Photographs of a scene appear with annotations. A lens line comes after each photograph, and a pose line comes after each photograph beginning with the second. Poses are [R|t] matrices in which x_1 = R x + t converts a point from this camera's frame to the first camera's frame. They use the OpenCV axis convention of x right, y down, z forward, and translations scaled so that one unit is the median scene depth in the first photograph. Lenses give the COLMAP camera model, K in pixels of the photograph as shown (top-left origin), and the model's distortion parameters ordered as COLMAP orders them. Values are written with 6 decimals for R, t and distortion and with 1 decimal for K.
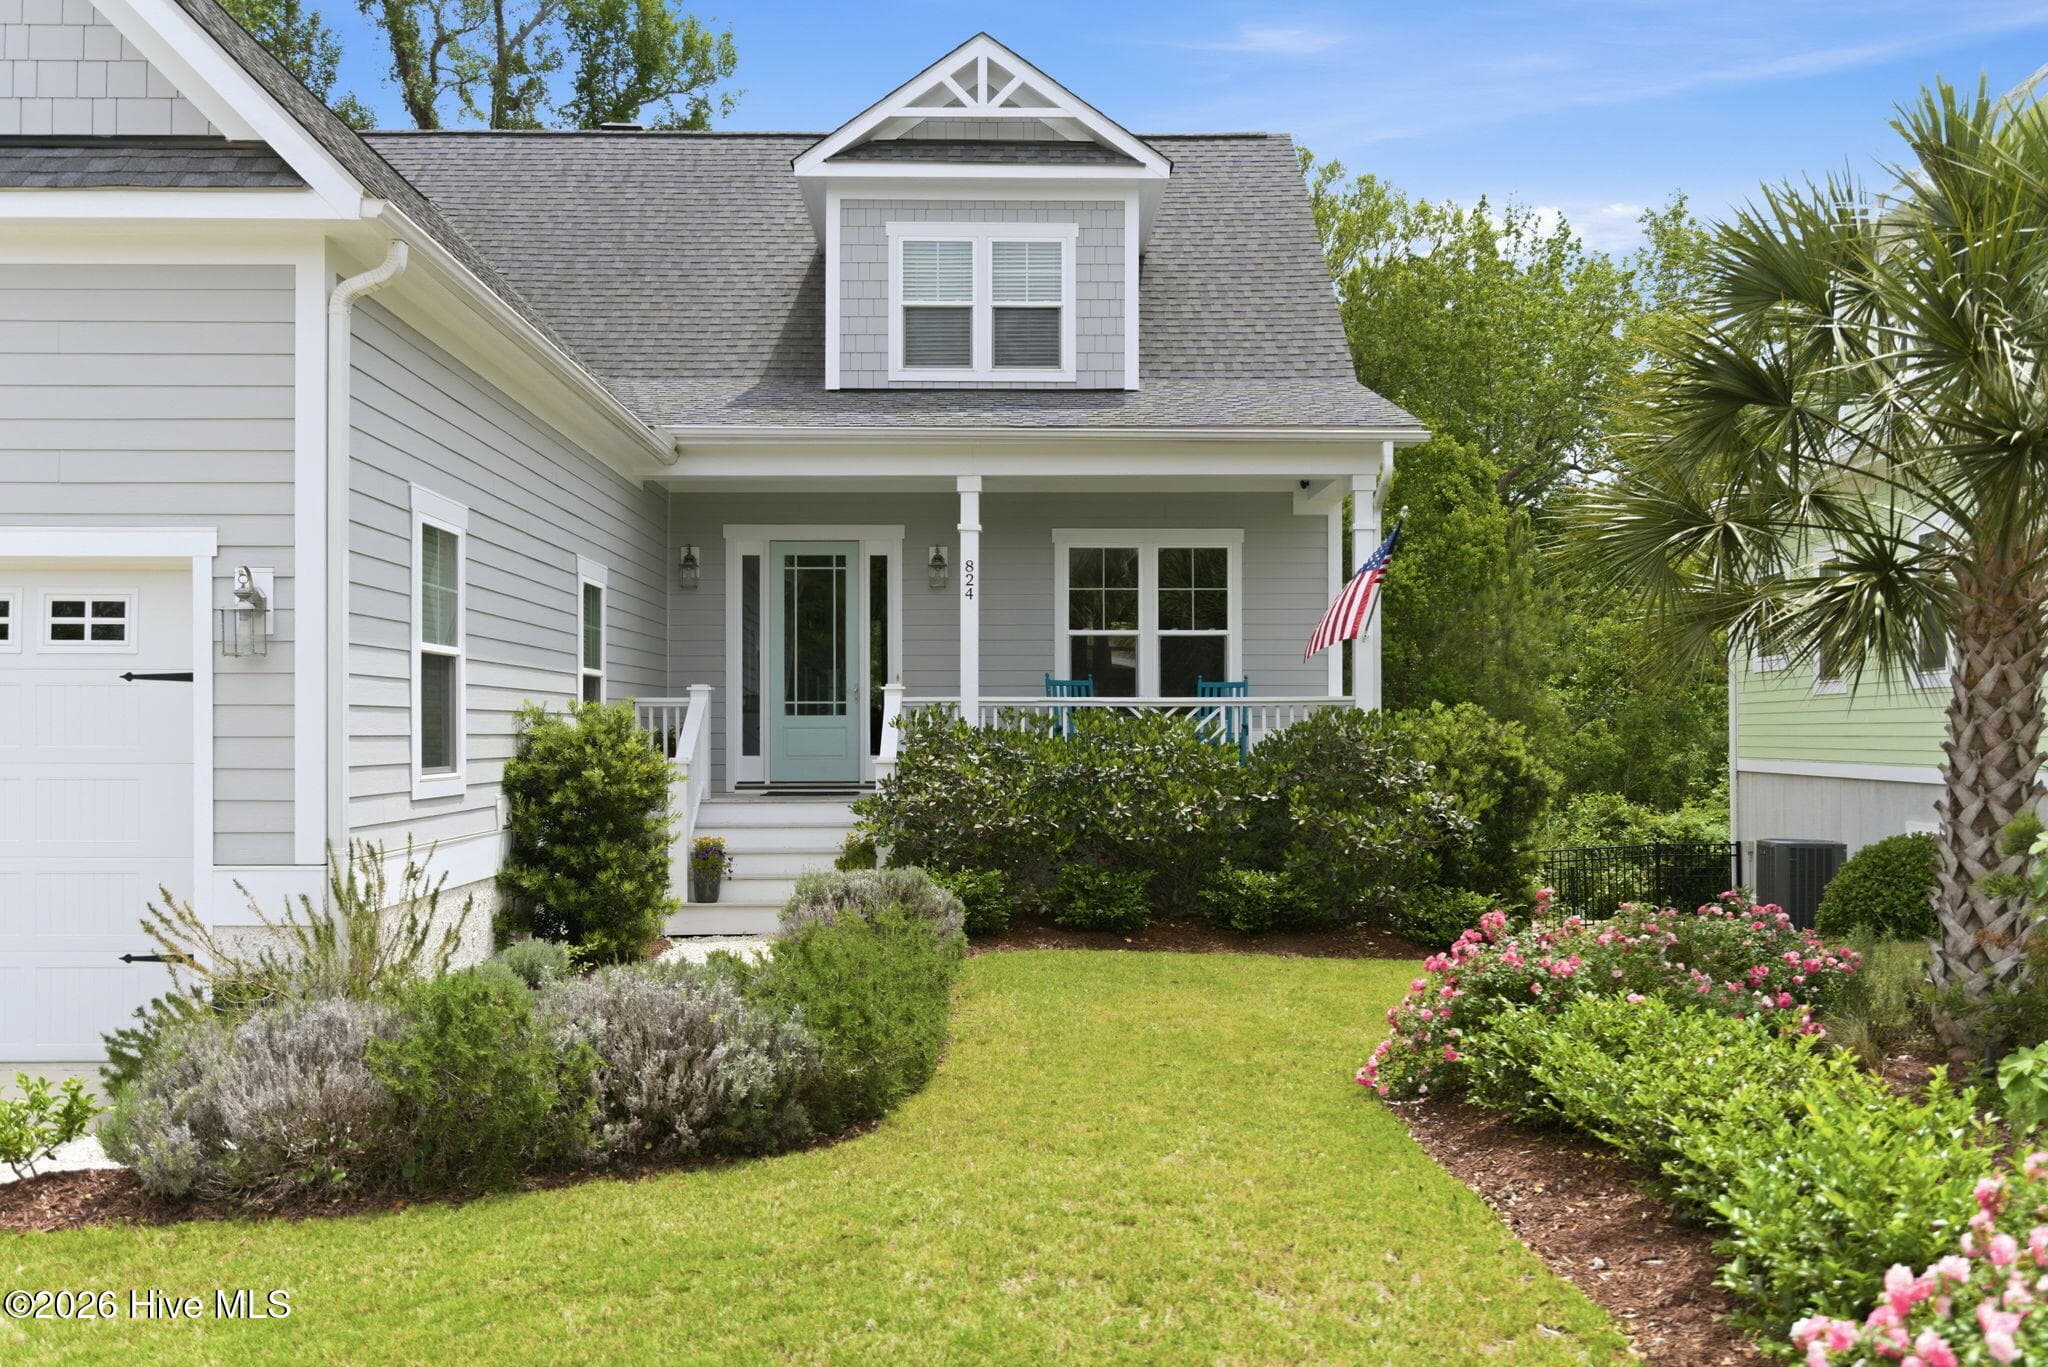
lens RADIAL K [[1719.0, 0, 1009.9], [0, 1719.0, 737.0], [0, 0, 1]] dist [0.000131, 0.001828]
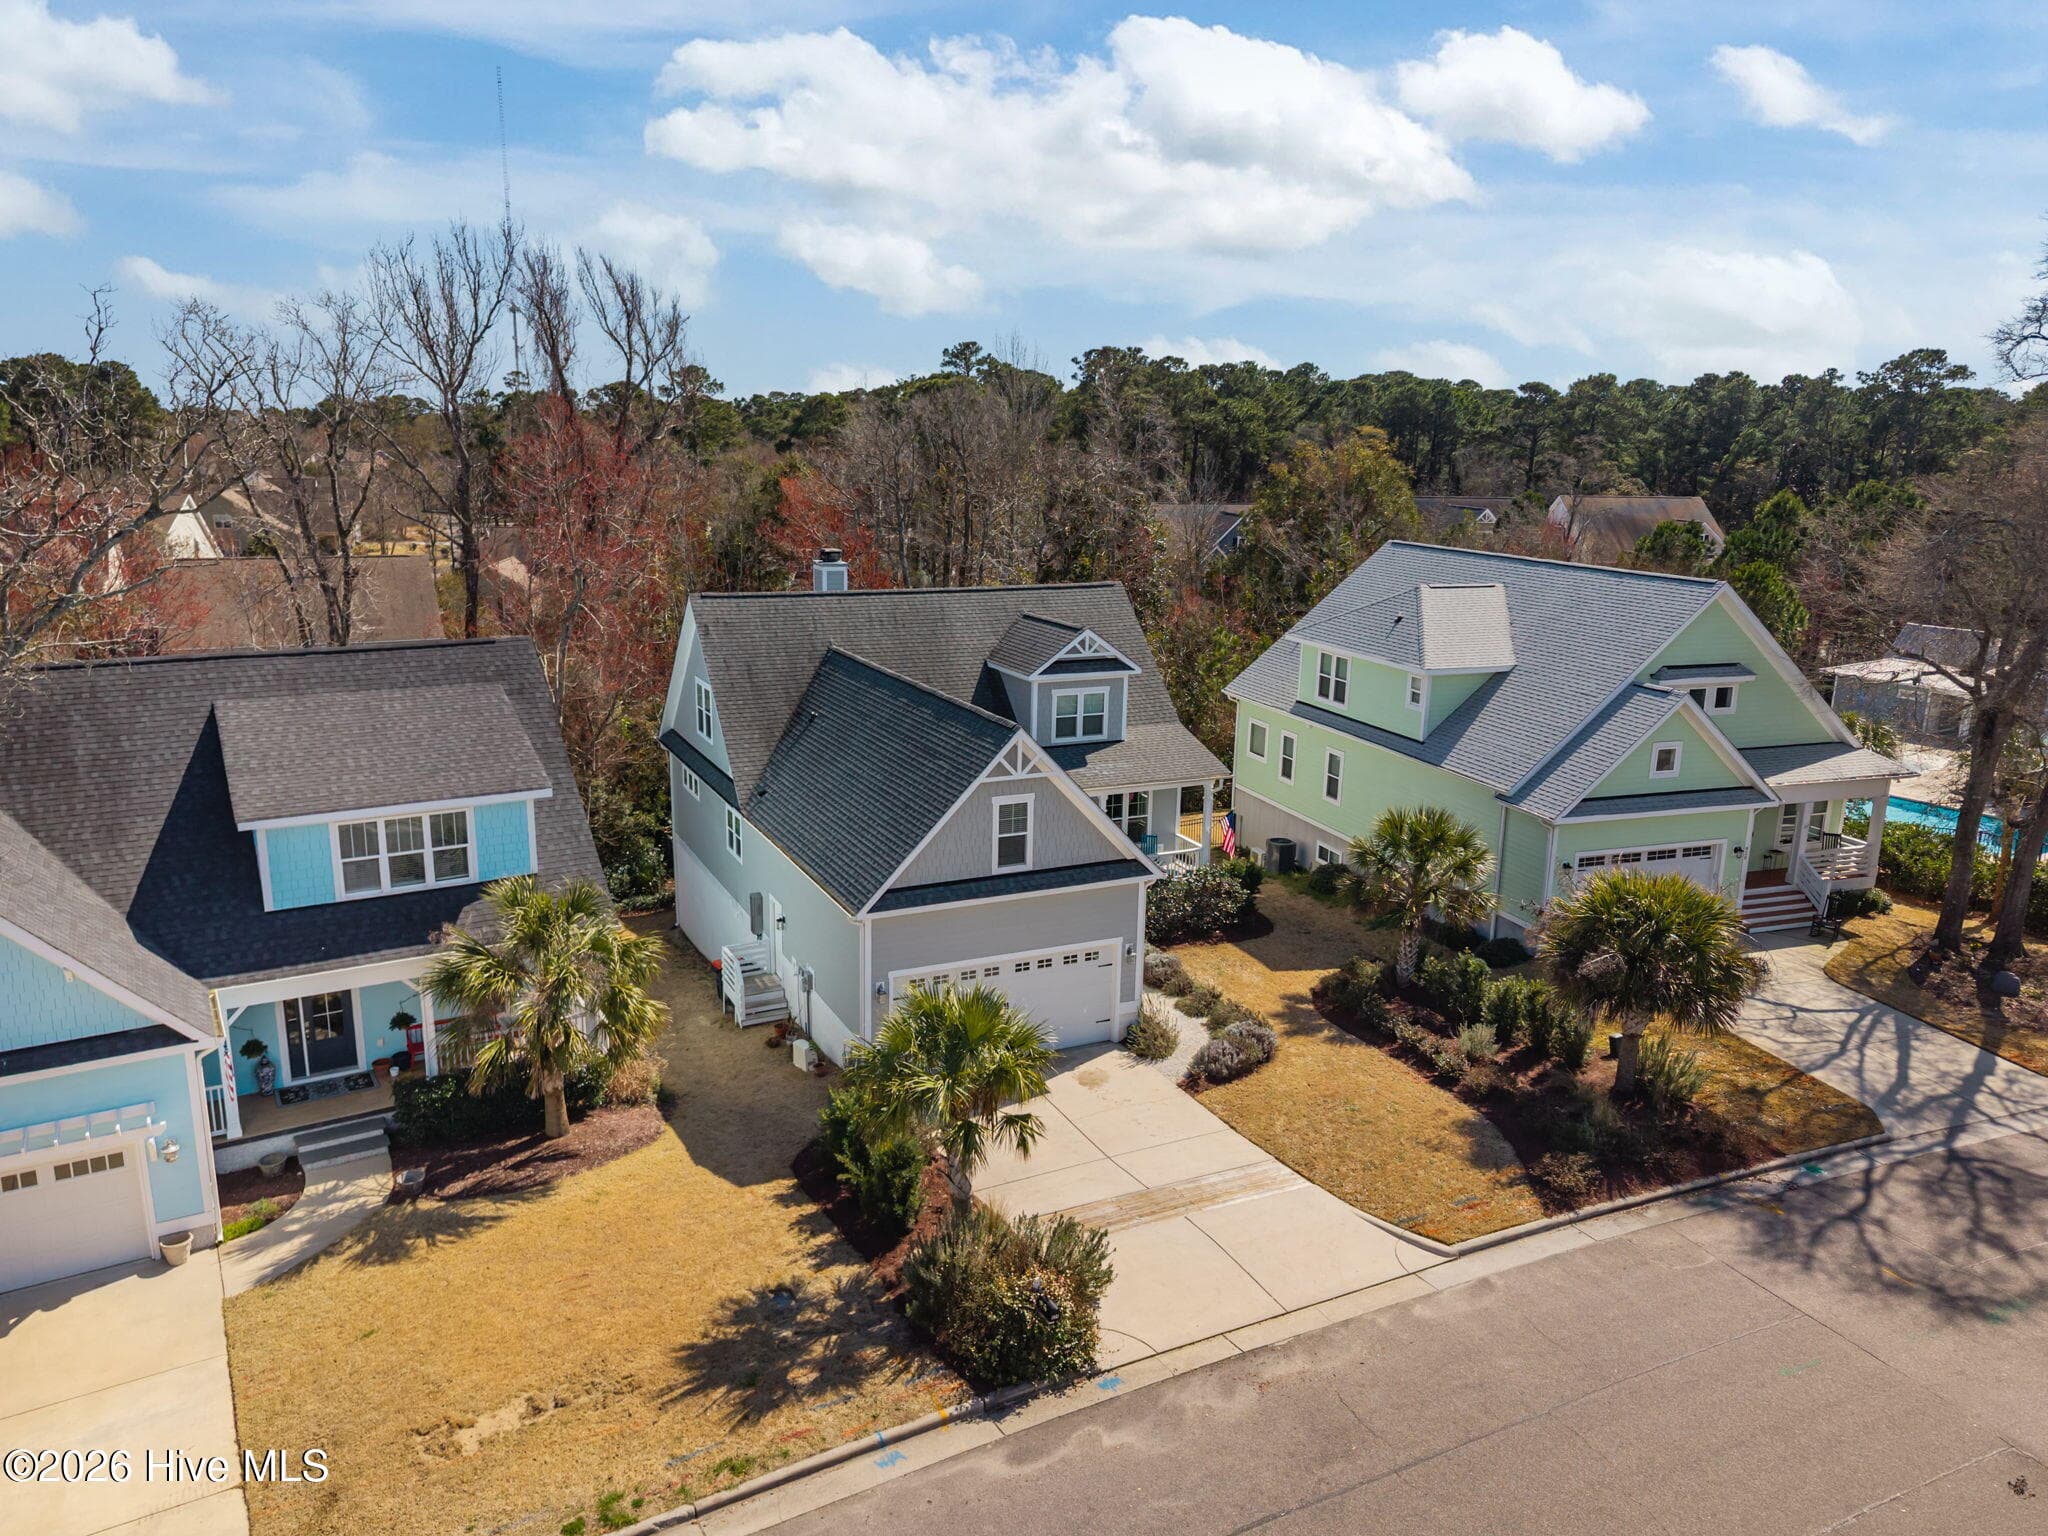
lens RADIAL K [[1370.2, 0, 982.8], [0, 1370.2, 763.2], [0, 0, 1]] dist [0.049744, -0.031535]
pose [[0.917447, -0.072702, 0.391159, -1.224674], [-0.015103, 0.976090, 0.216844, -0.761886], [-0.397571, -0.204850, 0.894412, -1.166371]]
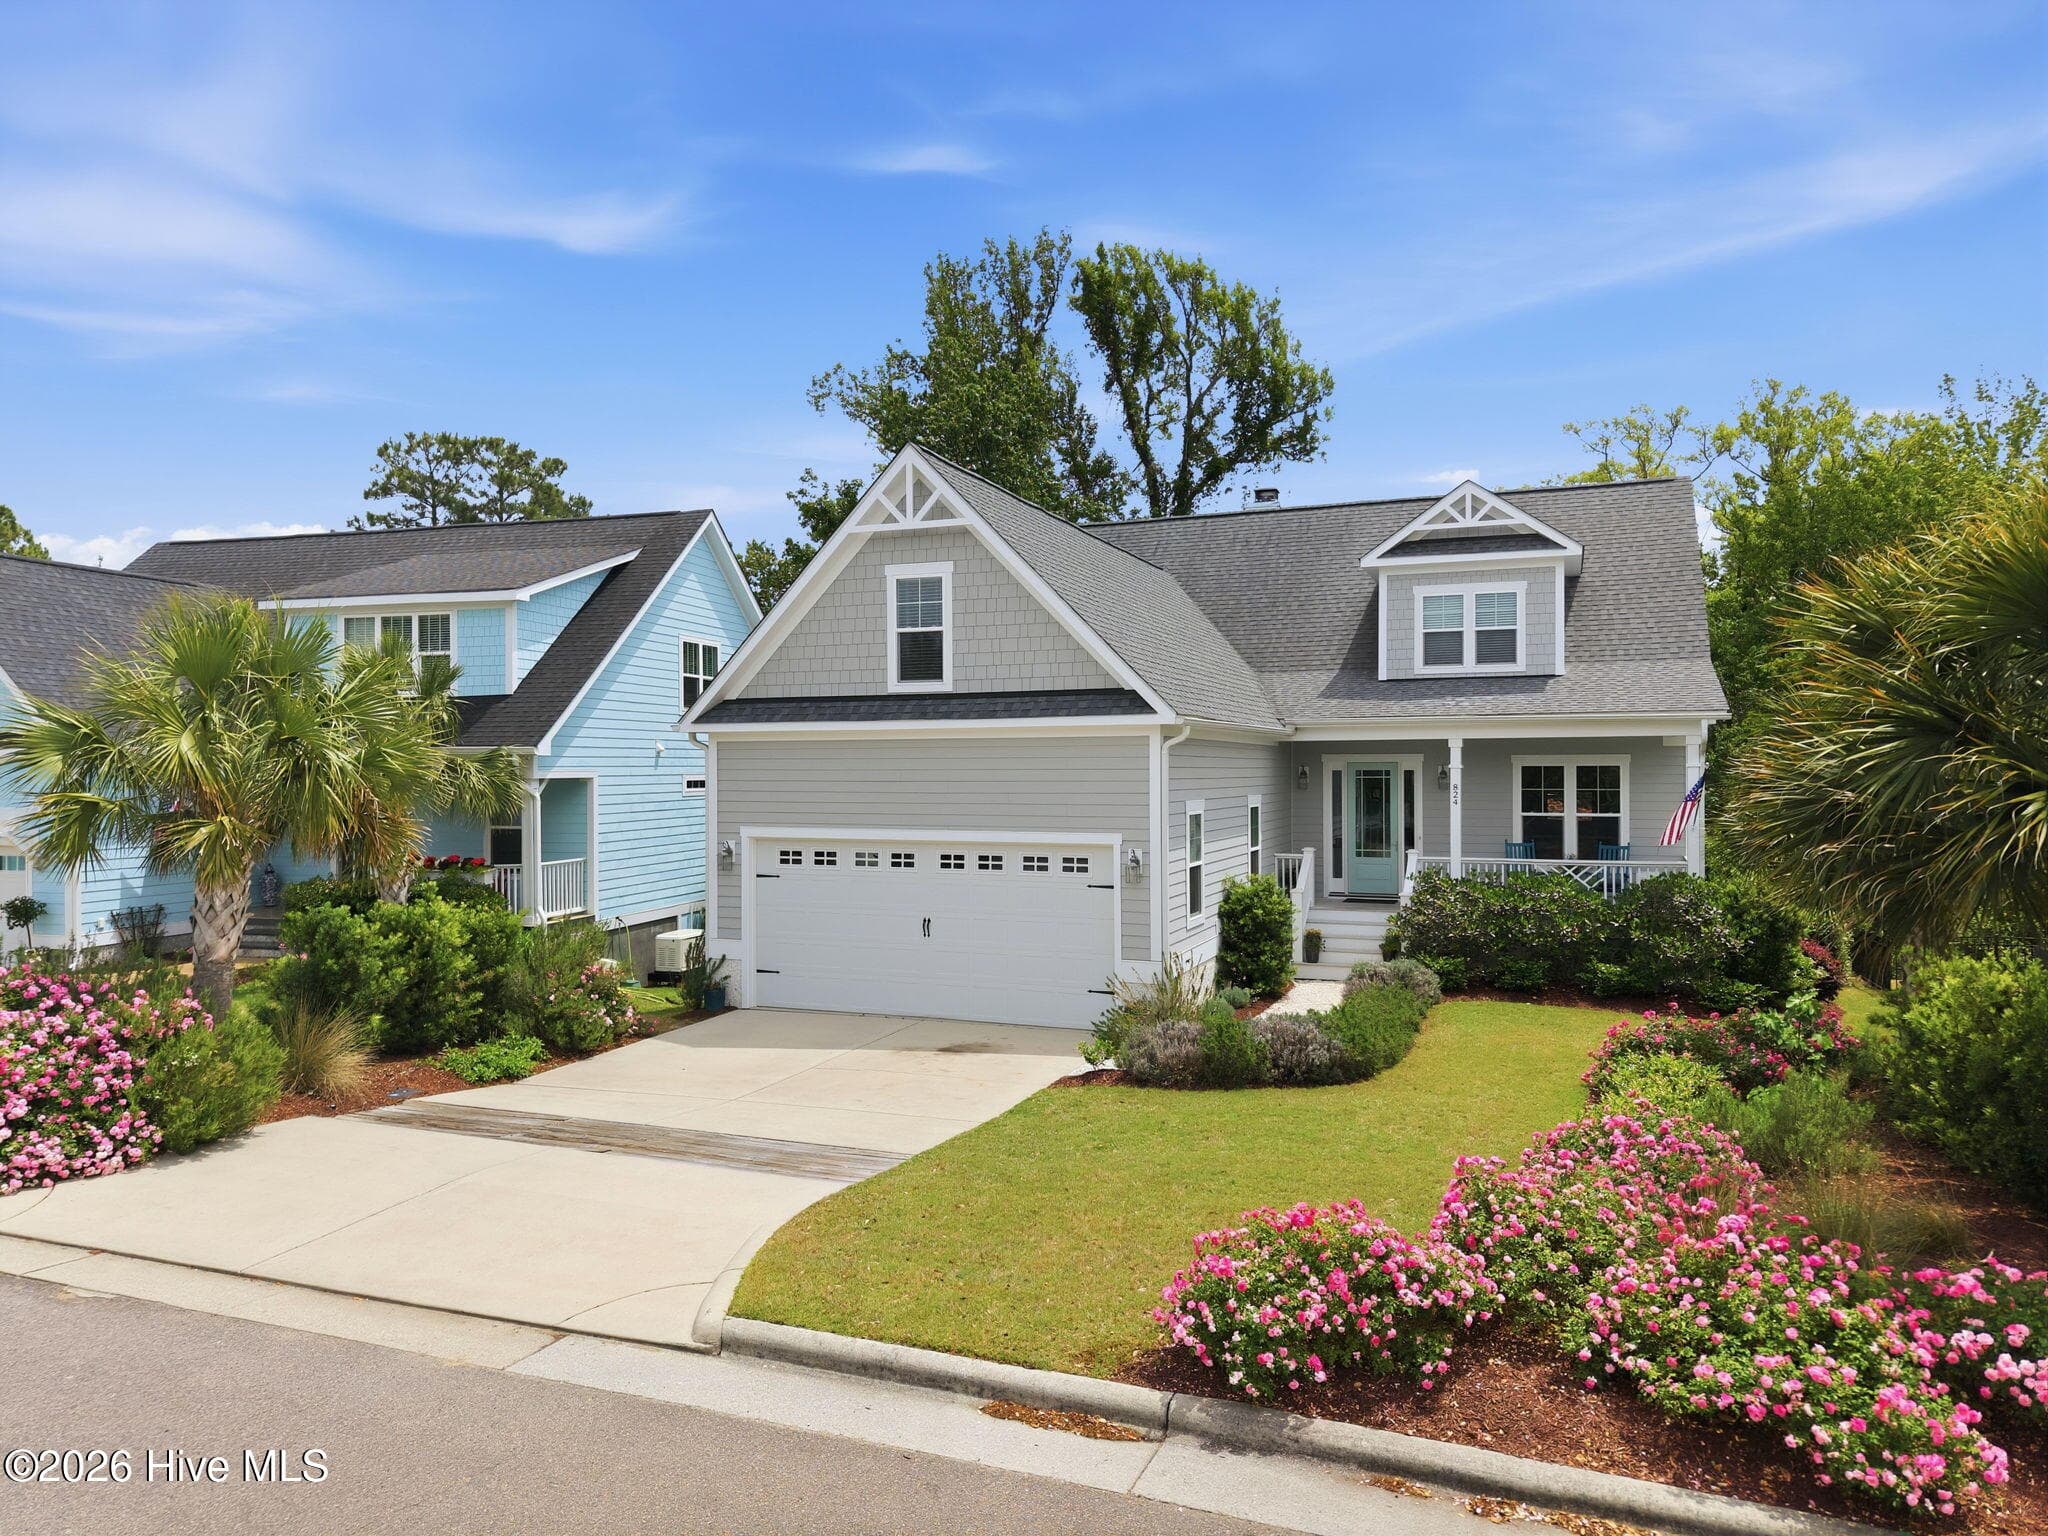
lens RADIAL K [[1340.4, 0, 1024.0], [0, 1340.4, 768.0], [0, 0, 1]] dist [0.031084, -0.024712]
pose [[0.923108, -0.000976, -0.384539, 0.106583], [-0.000139, 0.999996, -0.002870, -0.116813], [0.384540, 0.002703, 0.923104, -0.529366]]
